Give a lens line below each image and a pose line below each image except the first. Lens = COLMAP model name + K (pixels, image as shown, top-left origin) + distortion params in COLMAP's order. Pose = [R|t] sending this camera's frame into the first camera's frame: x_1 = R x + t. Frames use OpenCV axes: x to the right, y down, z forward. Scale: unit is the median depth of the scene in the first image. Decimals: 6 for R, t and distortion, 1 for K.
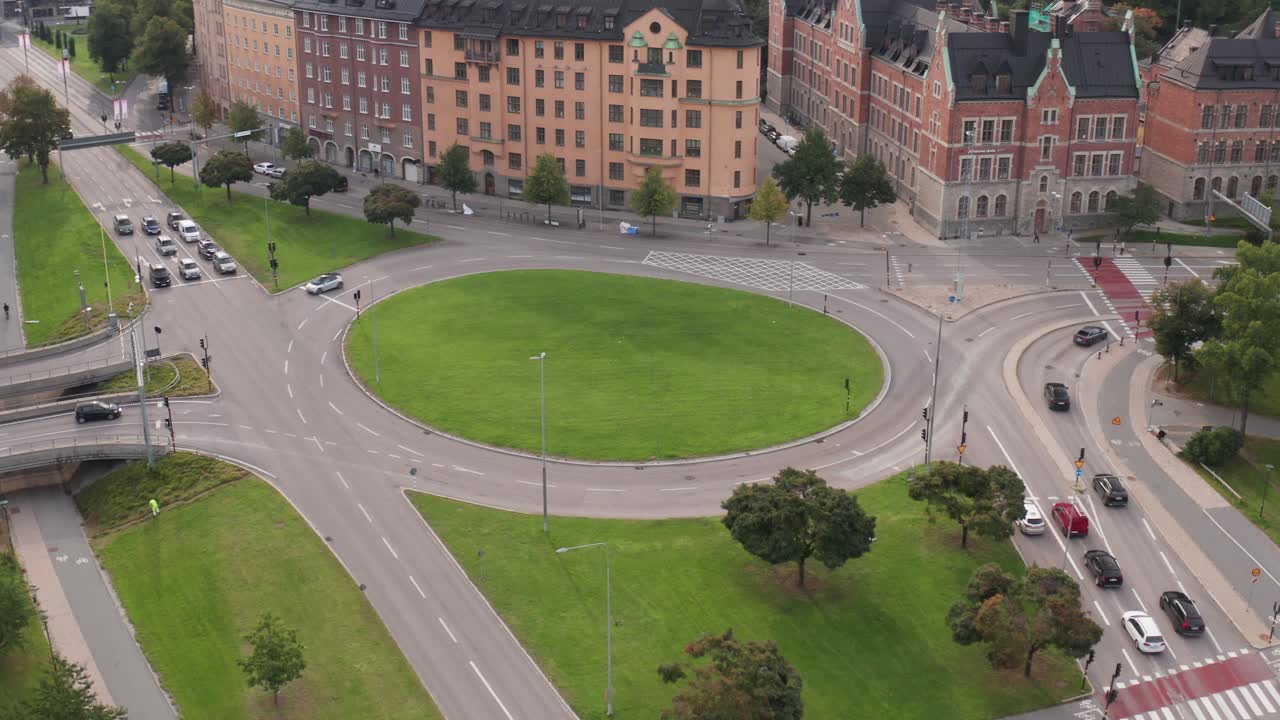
lens RADIAL K [[1429.3, 0, 640.0], [0, 1429.3, 360.0], [0, 0, 1]] dist [-0.169755, -0.035018]
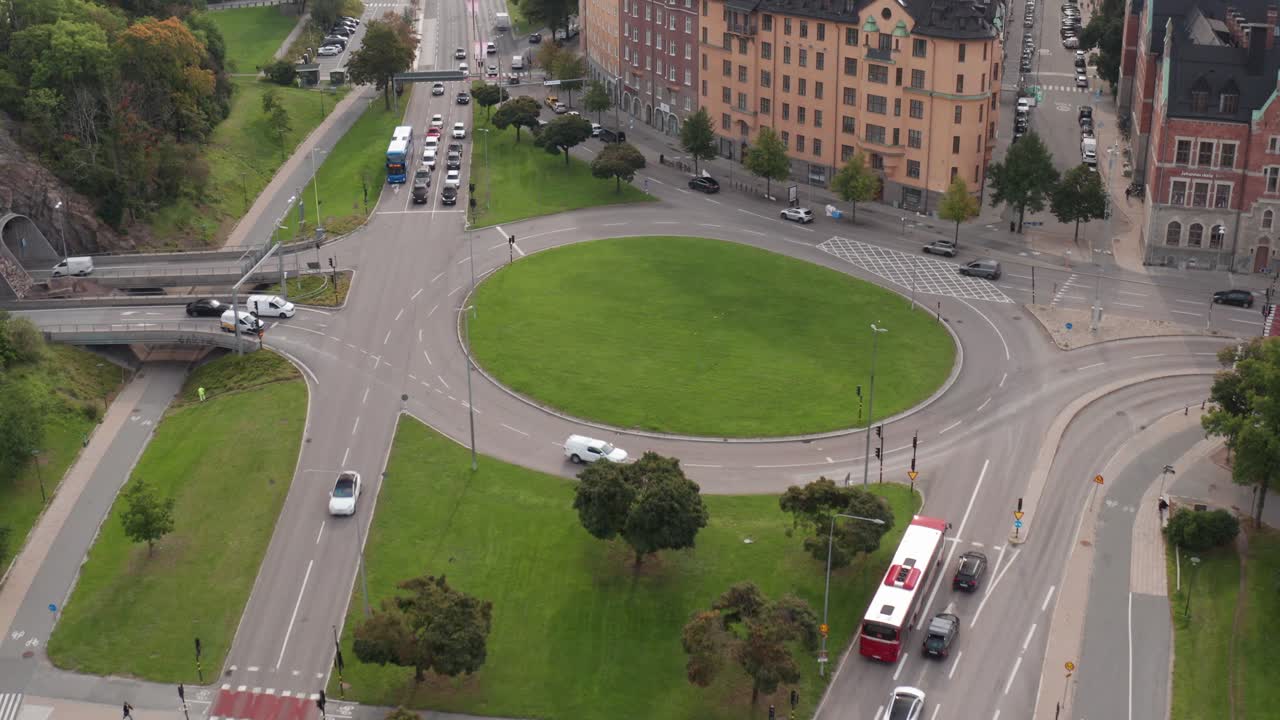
lens RADIAL K [[1429.3, 0, 640.0], [0, 1429.3, 360.0], [0, 0, 1]] dist [-0.169755, -0.035018]
pose [[0.899929, 0.159916, -0.405653, 0.291293], [-0.148826, 0.987104, 0.058968, -0.028214], [0.409851, 0.007304, 0.912123, 0.035791]]
